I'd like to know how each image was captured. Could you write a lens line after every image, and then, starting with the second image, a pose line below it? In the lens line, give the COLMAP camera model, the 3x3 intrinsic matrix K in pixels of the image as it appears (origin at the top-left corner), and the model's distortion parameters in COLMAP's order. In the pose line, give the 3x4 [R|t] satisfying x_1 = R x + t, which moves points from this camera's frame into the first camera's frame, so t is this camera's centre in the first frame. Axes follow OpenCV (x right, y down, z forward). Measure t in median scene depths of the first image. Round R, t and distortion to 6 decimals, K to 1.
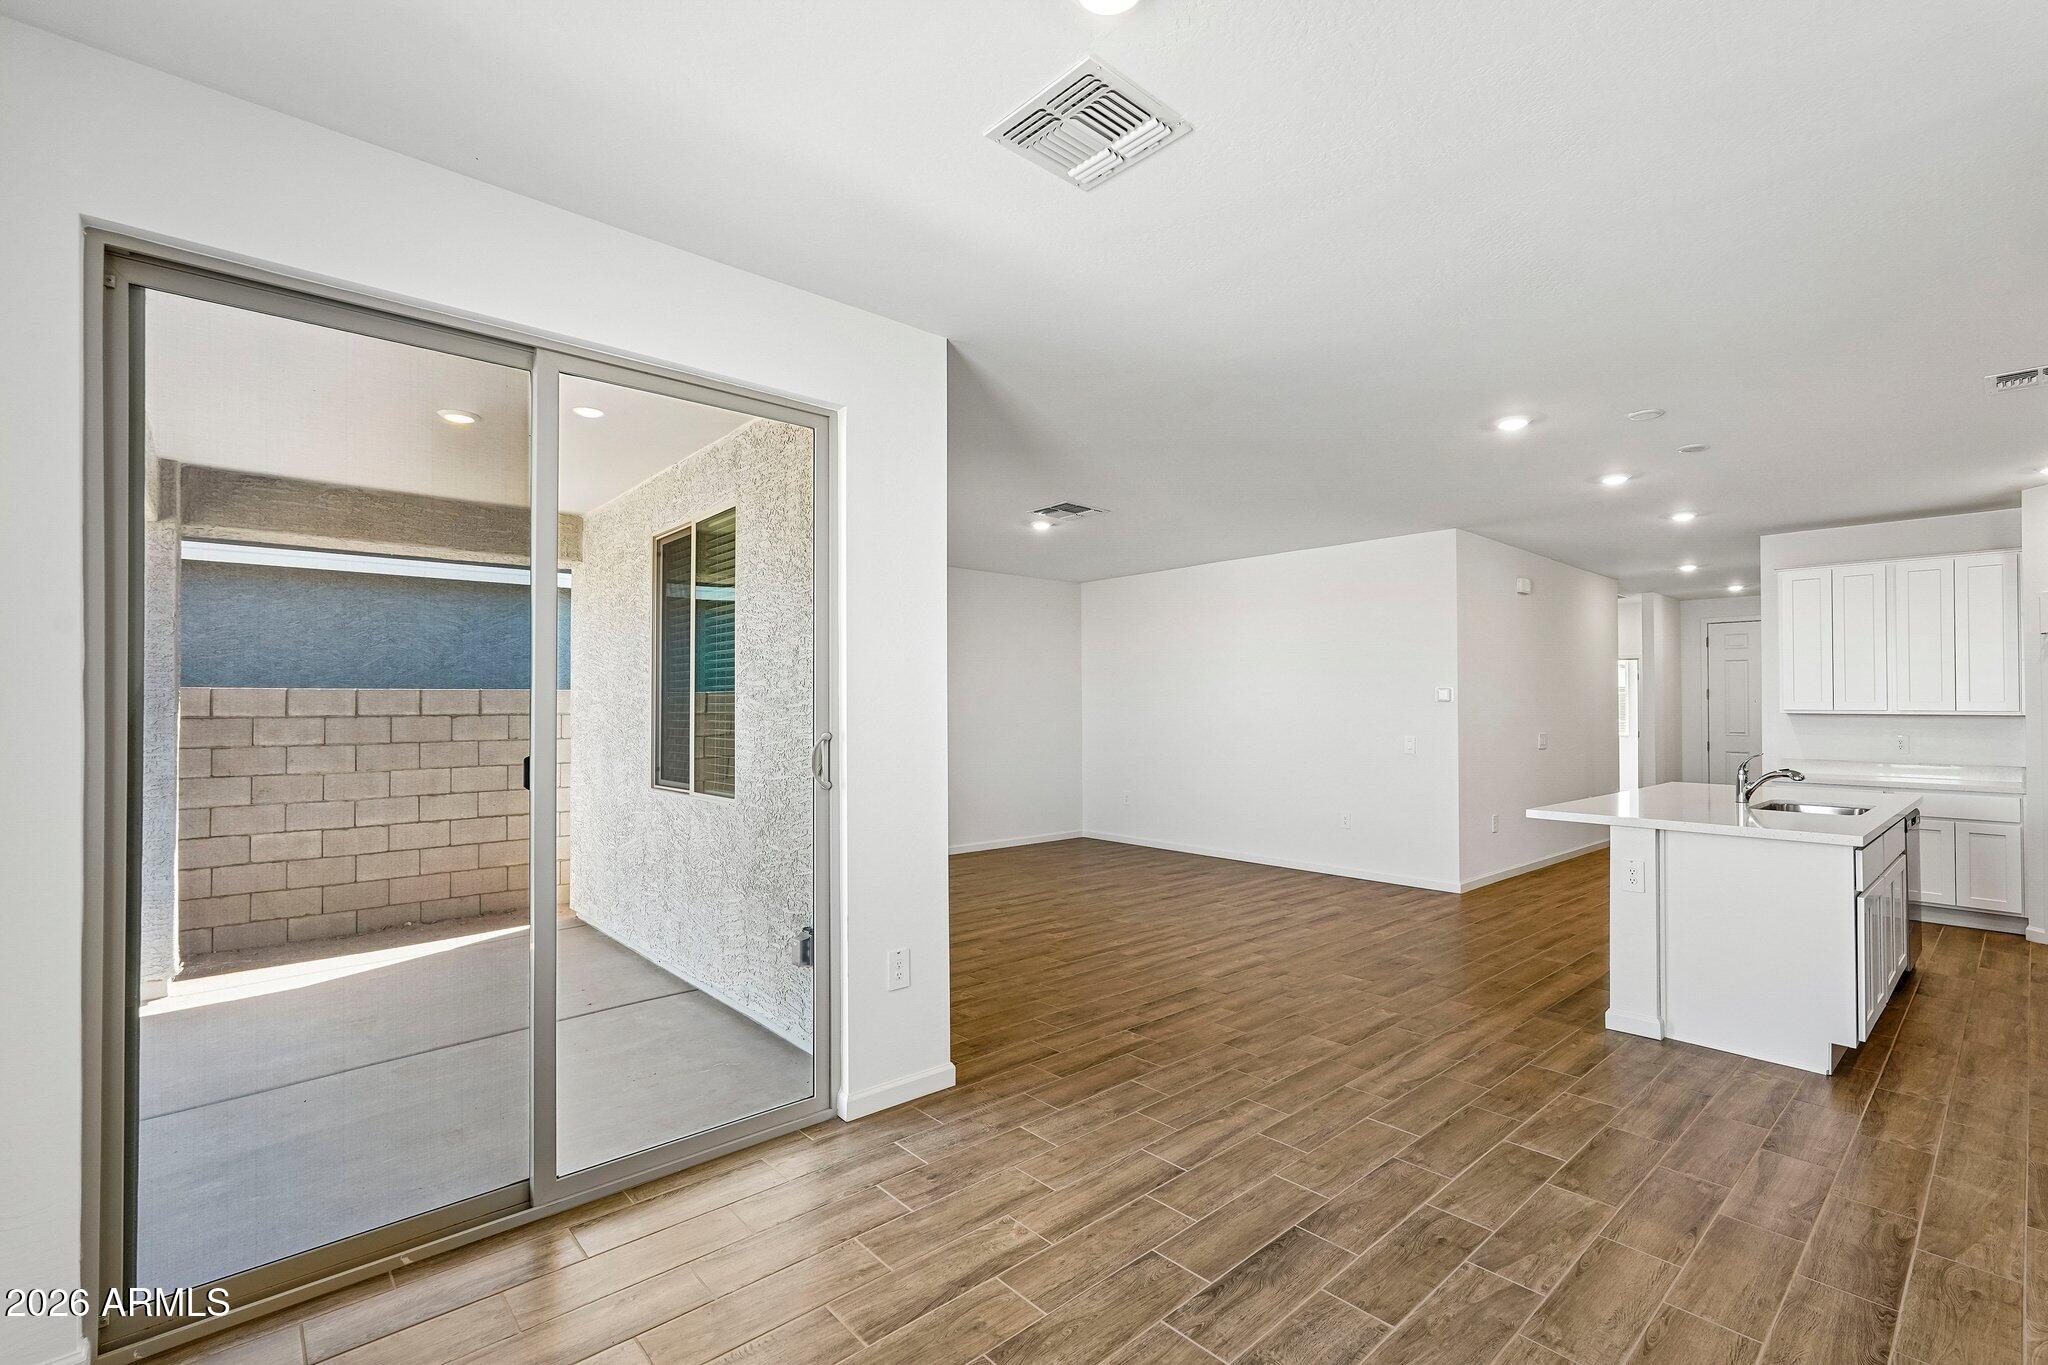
lens RADIAL K [[923.9, 0, 1026.4], [0, 923.9, 687.5], [0, 0, 1]] dist [0.004212, 0.002101]
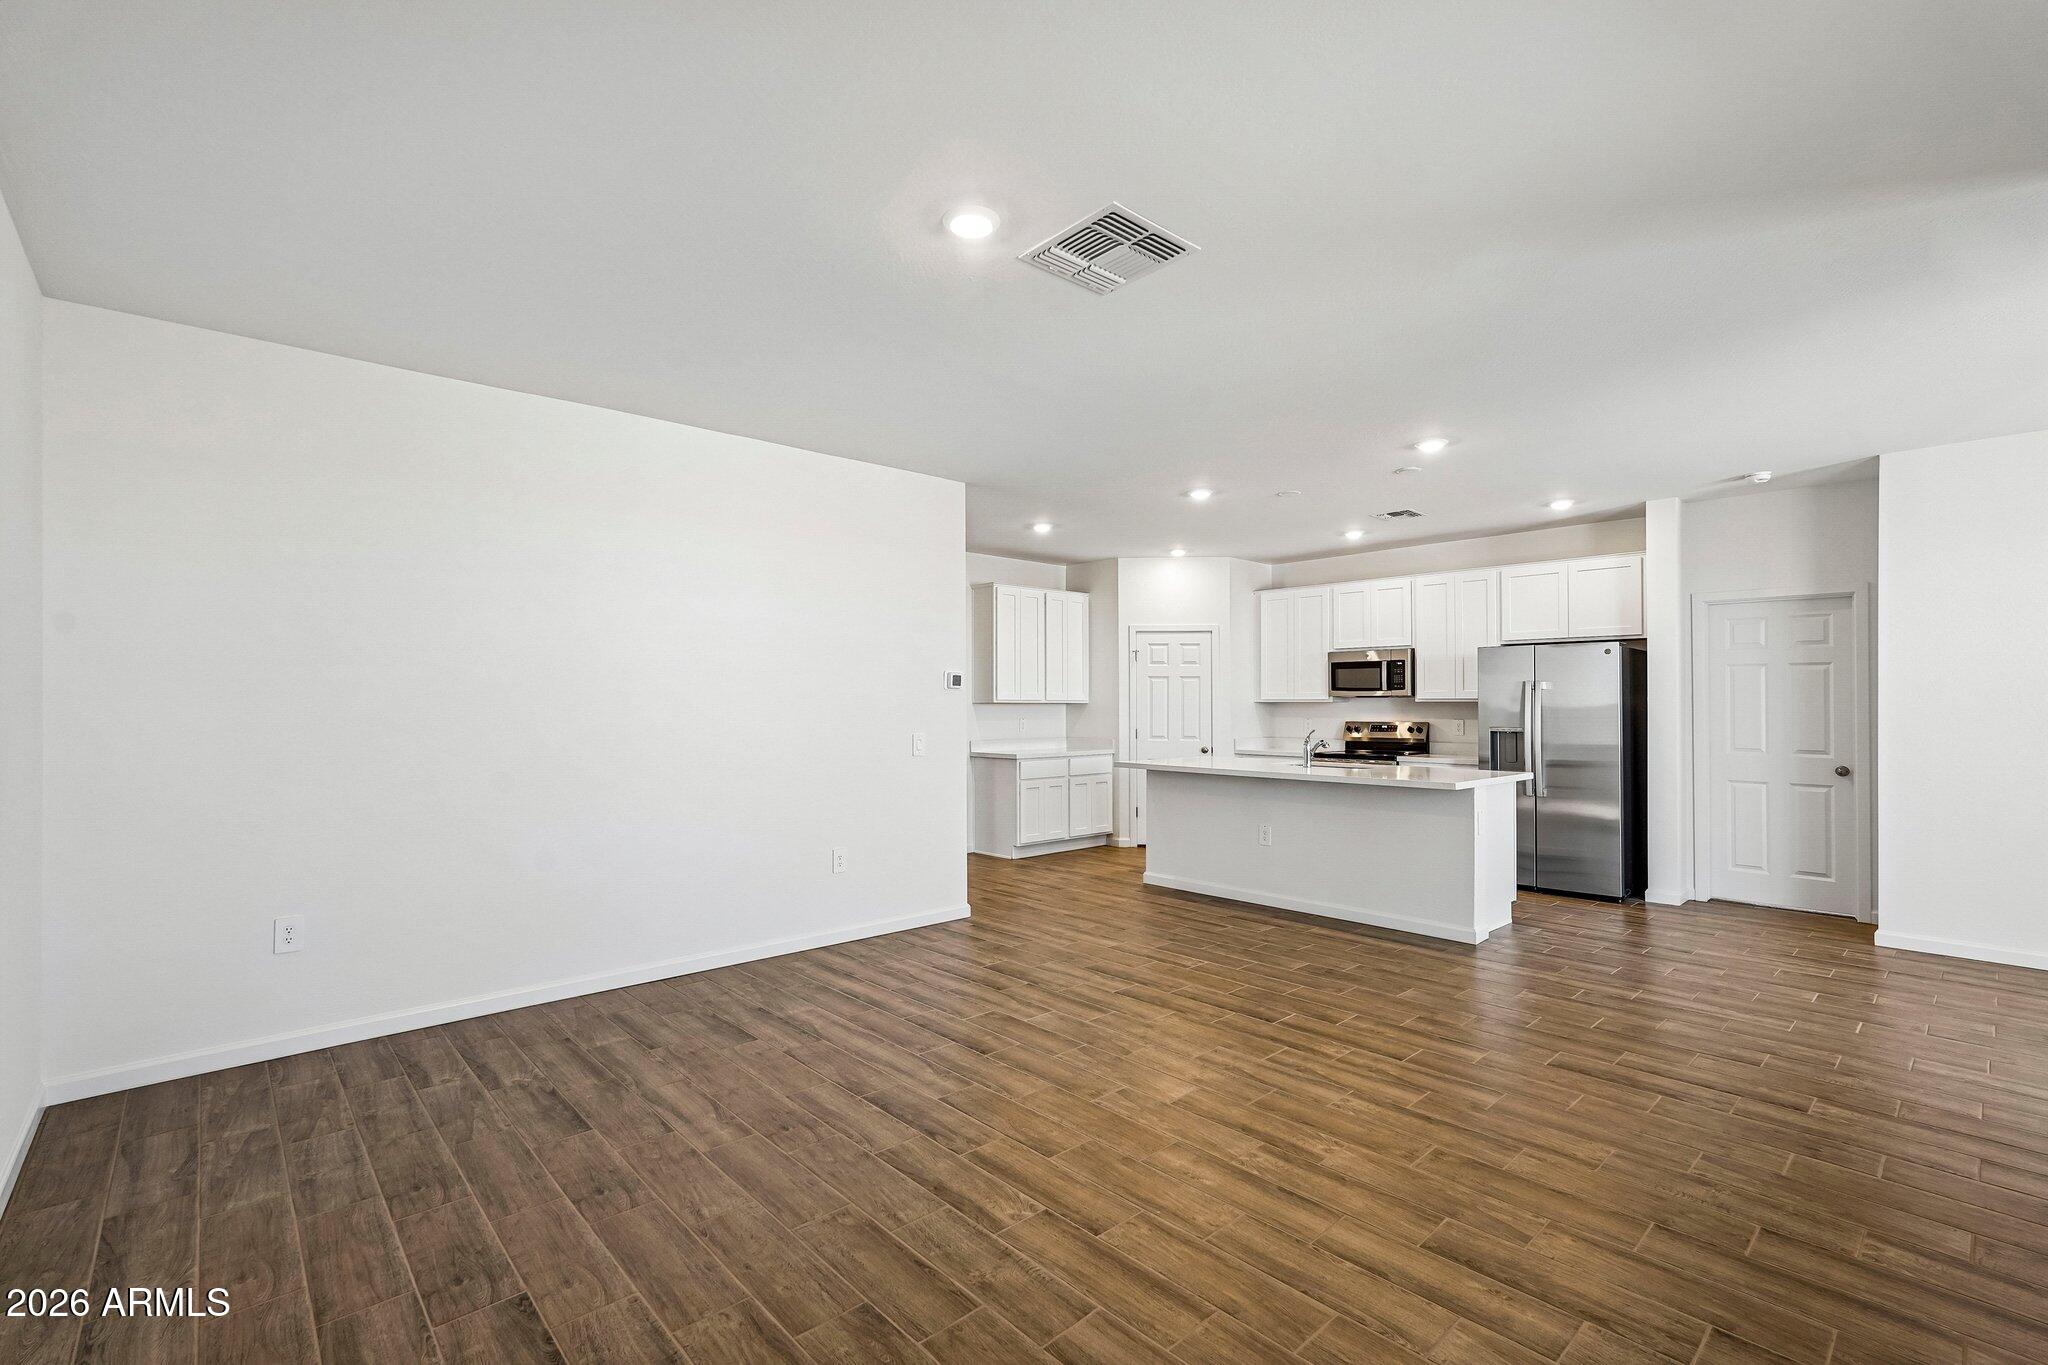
lens RADIAL K [[923.9, 0, 1022.8], [0, 923.9, 693.9], [0, 0, 1]] dist [0.004212, 0.002101]
pose [[-0.000395, 0.009182, 0.999958, -0.489026], [-0.007511, 0.999930, -0.009185, 0.034434], [-0.999972, -0.007514, -0.000326, 1.250151]]
